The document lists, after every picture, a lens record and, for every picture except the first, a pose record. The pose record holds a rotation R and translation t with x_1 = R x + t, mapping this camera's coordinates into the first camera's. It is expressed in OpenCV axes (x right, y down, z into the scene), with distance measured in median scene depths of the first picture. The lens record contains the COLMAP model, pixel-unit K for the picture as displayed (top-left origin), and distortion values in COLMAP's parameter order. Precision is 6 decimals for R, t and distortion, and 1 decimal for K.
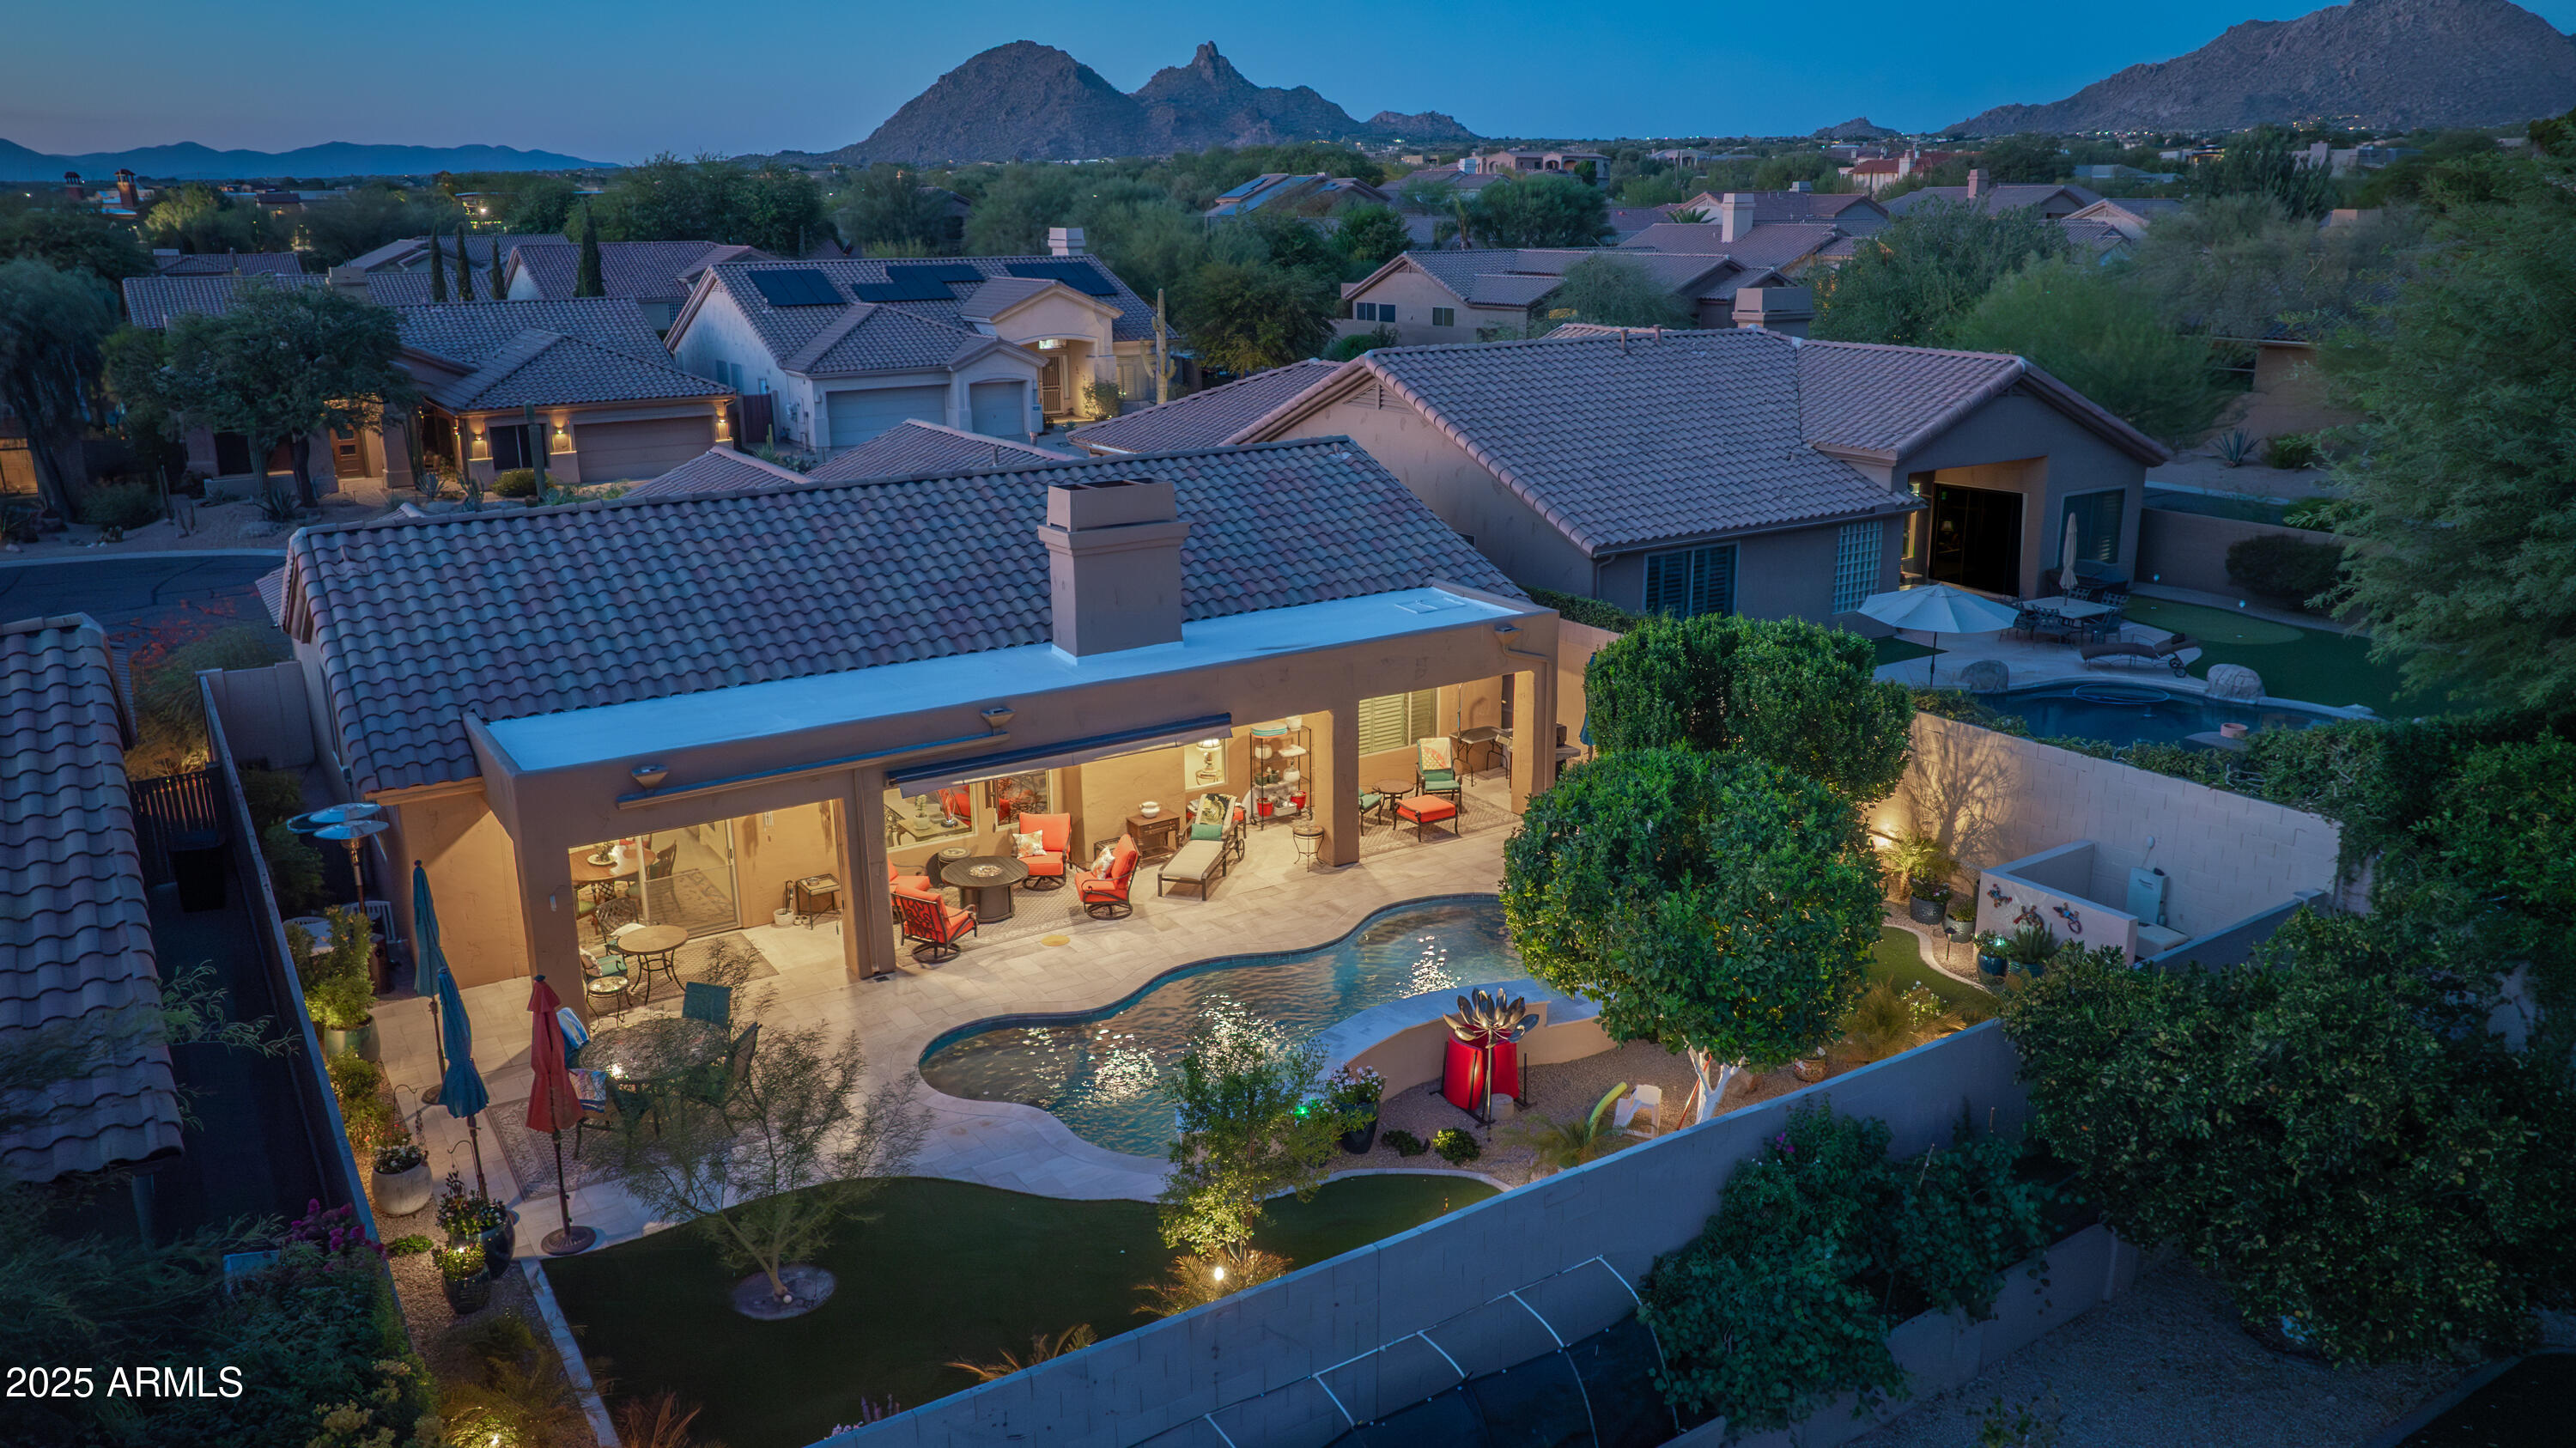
lens RADIAL K [[1765.6, 0, 1288.0], [0, 1765.6, 724.0], [0, 0, 1]] dist [-0.005692, -0.002638]
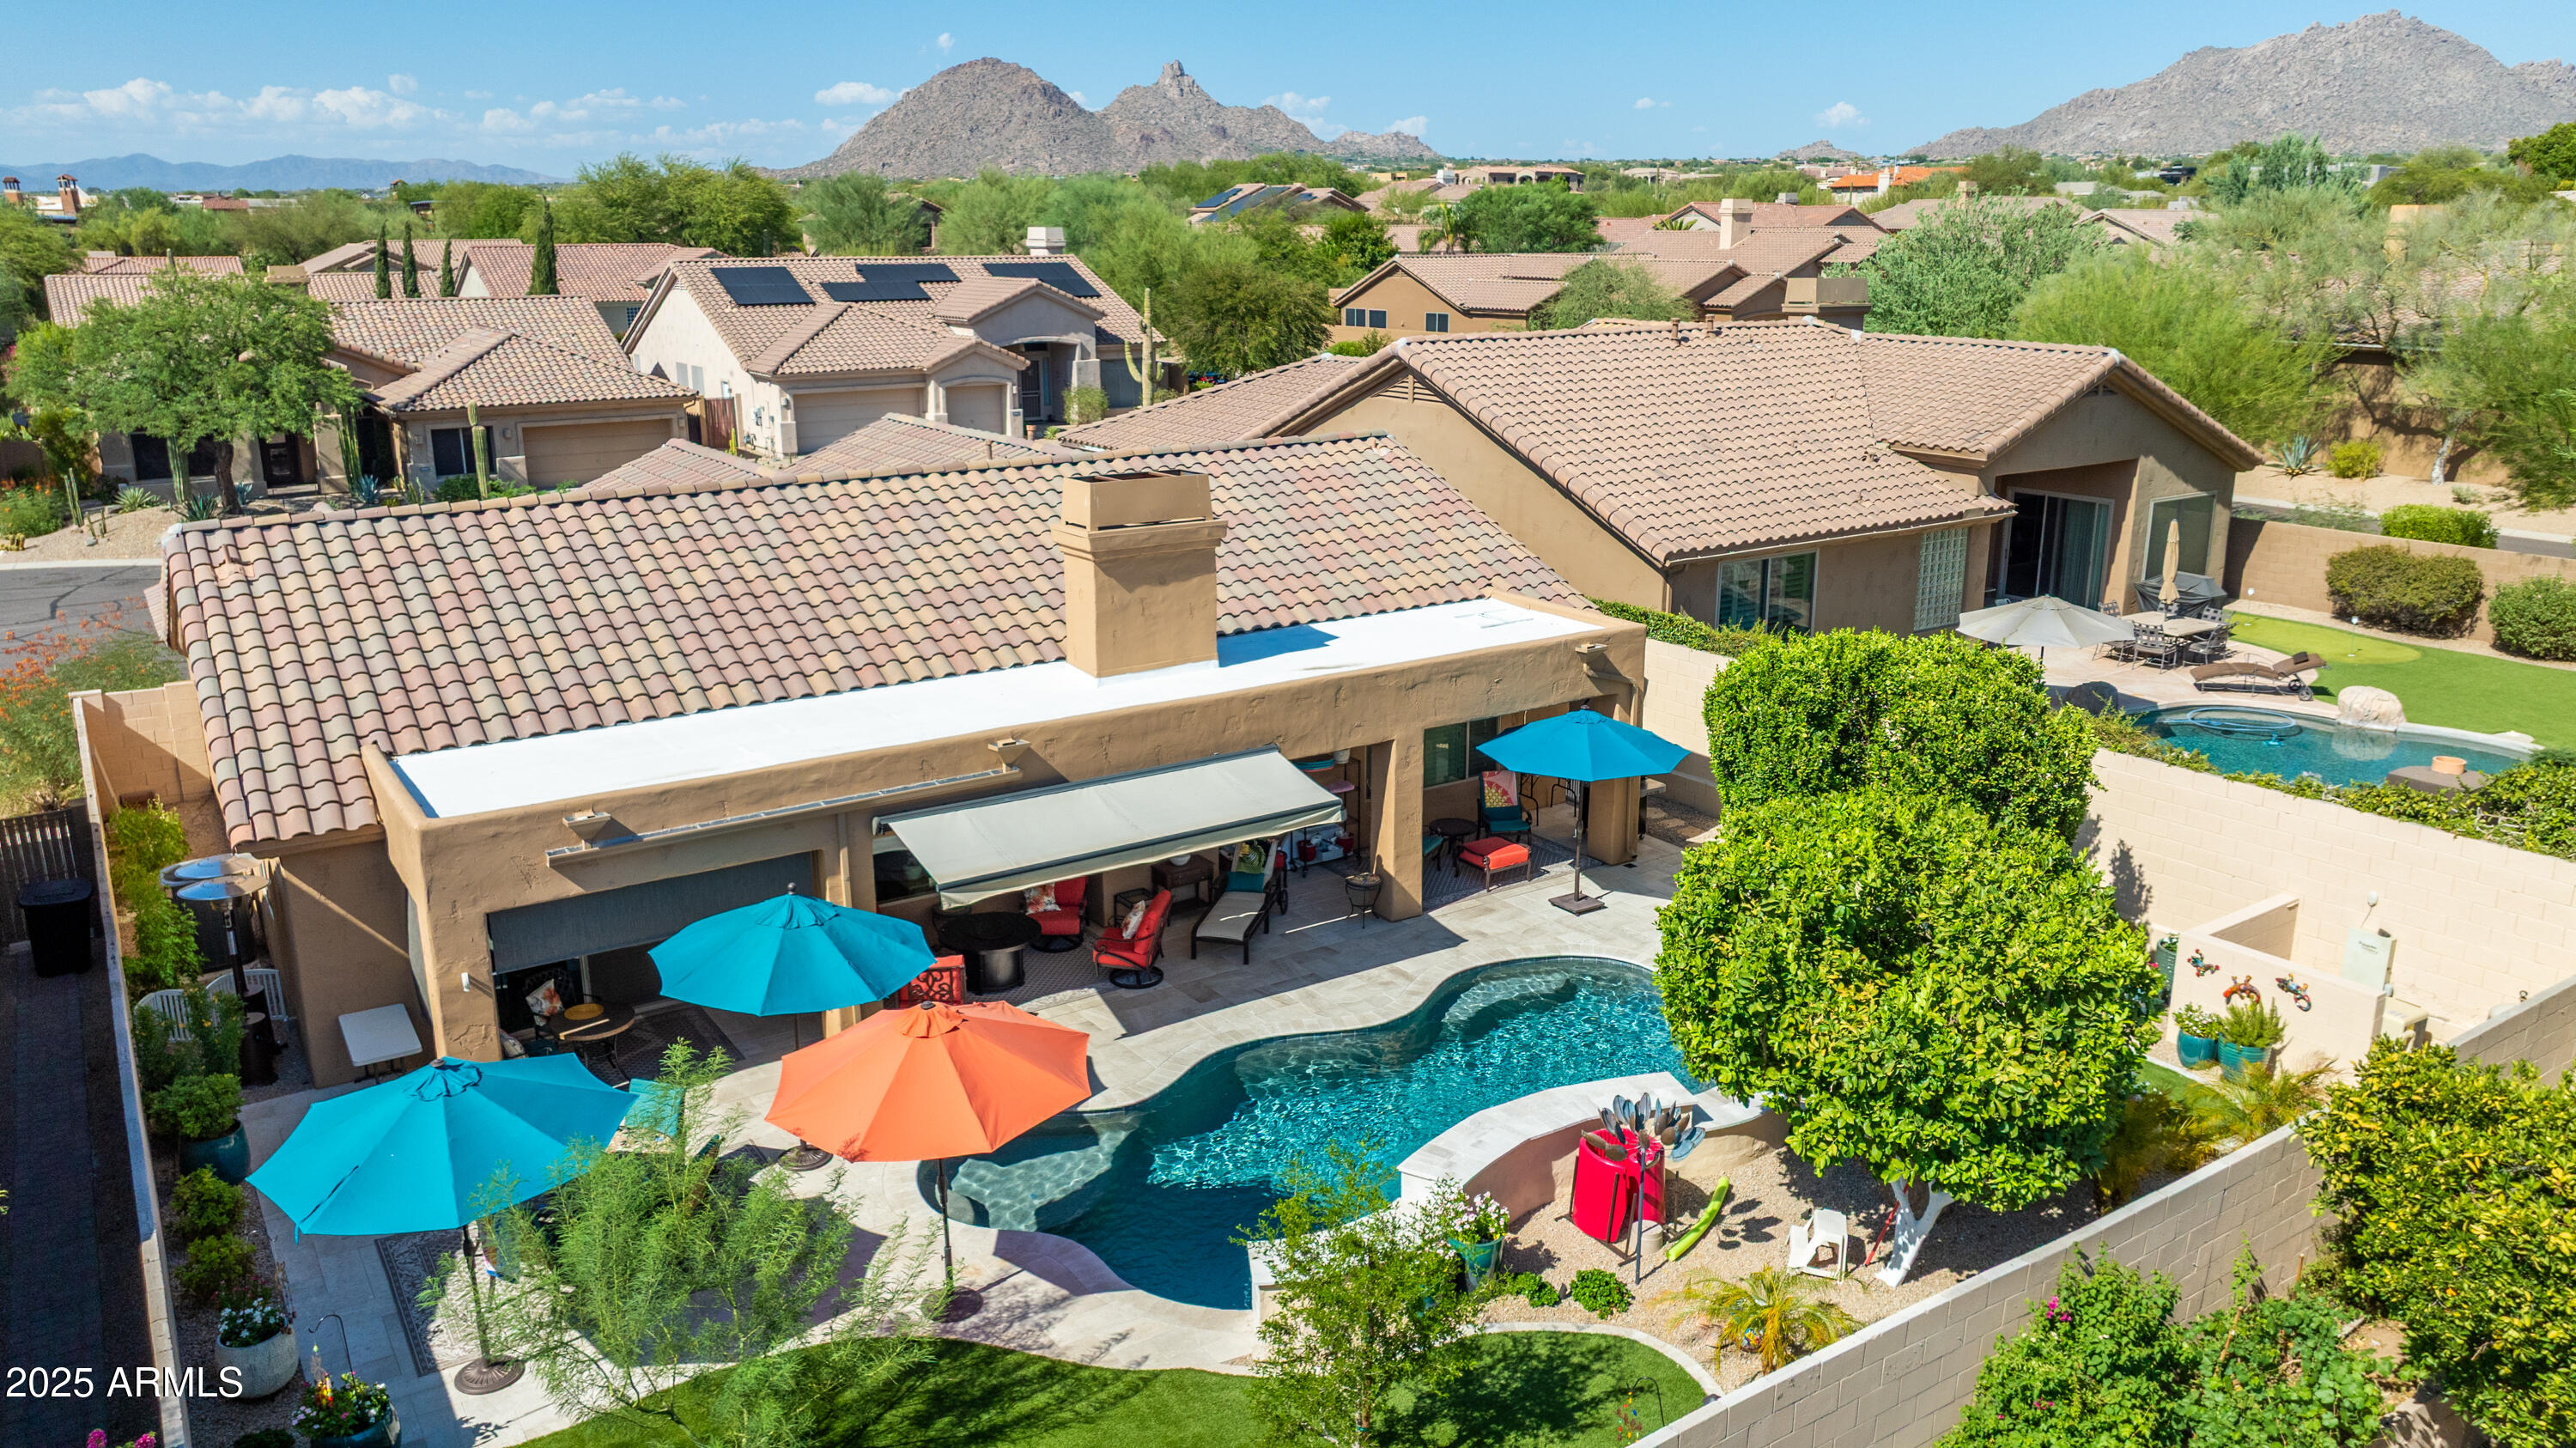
lens RADIAL K [[1765.6, 0, 1288.0], [0, 1765.6, 724.0], [0, 0, 1]] dist [-0.005692, -0.002638]
pose [[0.999795, 0.000139, 0.020251, -0.036144], [0.000071, 0.999946, -0.010401, -0.005740], [-0.020252, 0.010400, 0.999741, 0.121375]]
